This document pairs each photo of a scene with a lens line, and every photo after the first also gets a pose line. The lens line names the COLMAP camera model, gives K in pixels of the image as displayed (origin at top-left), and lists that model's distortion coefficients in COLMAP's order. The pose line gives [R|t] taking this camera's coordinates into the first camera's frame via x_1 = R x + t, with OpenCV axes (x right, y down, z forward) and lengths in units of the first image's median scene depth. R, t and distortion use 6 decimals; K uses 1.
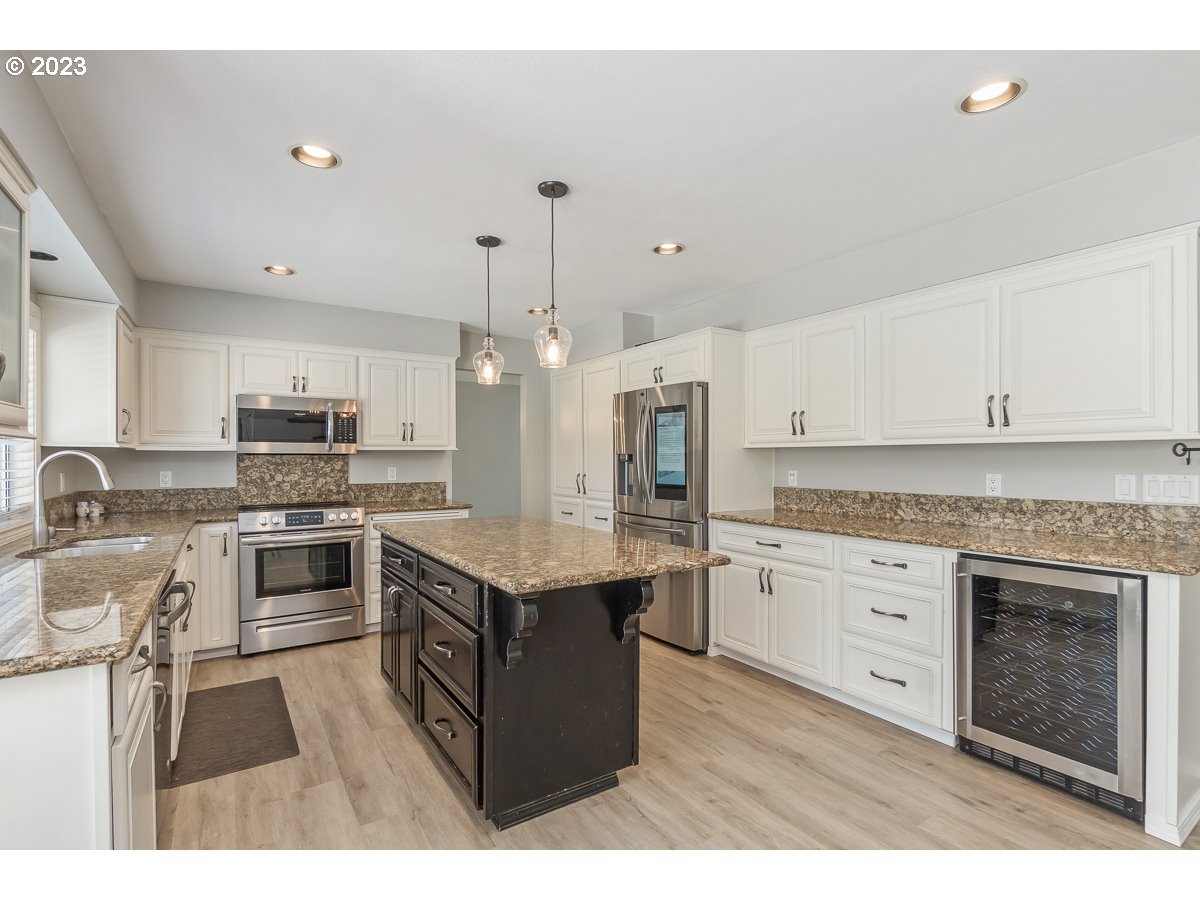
lens RADIAL K [[572.2, 0, 602.1], [0, 572.2, 460.9], [0, 0, 1]] dist [-0.002072, 0.000018]
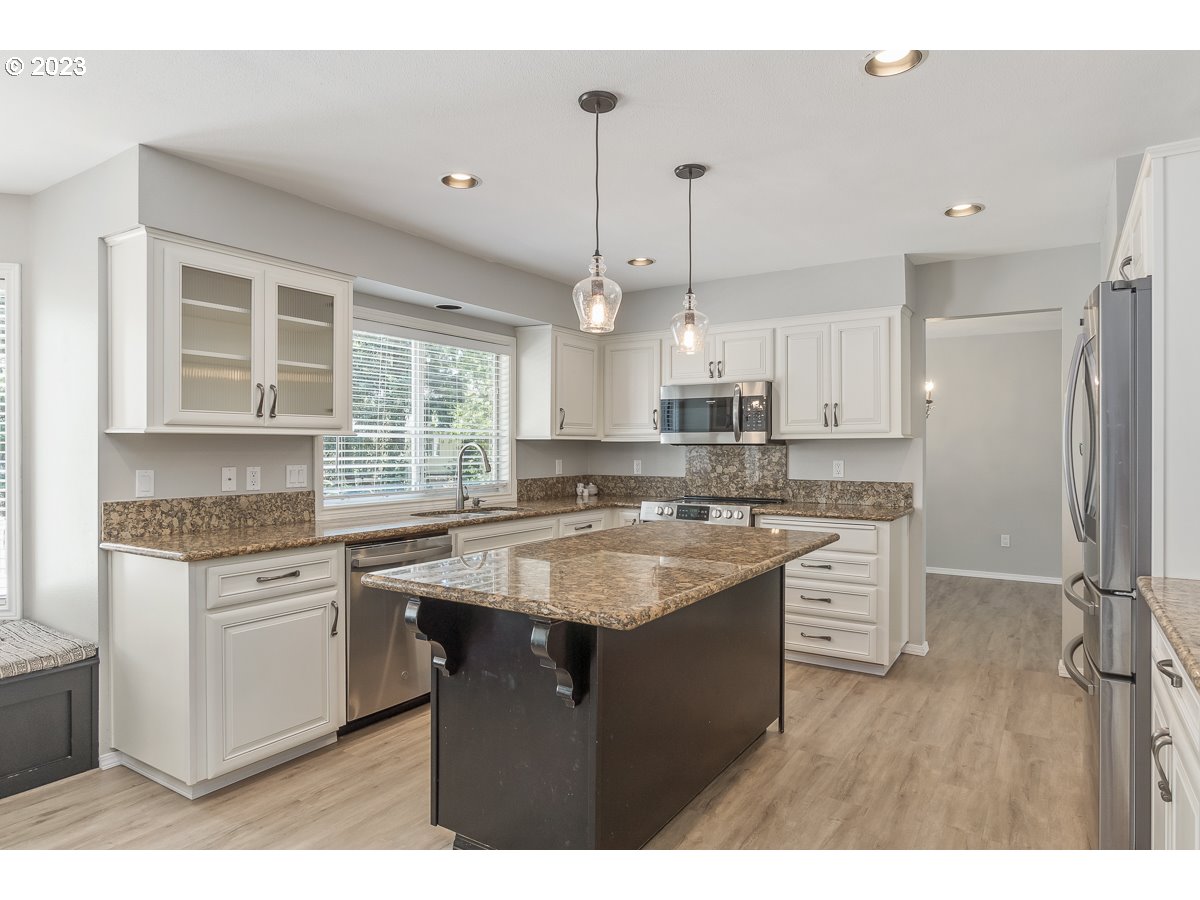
lens RADIAL K [[714.9, 0, 599.1], [0, 714.9, 453.2], [0, 0, 1]] dist [-0.001689, -0.000254]
pose [[0.400888, 0.008024, -0.916092, 0.494273], [-0.006646, 0.999961, 0.005850, -0.003227], [0.916103, 0.003743, 0.400926, 0.379529]]
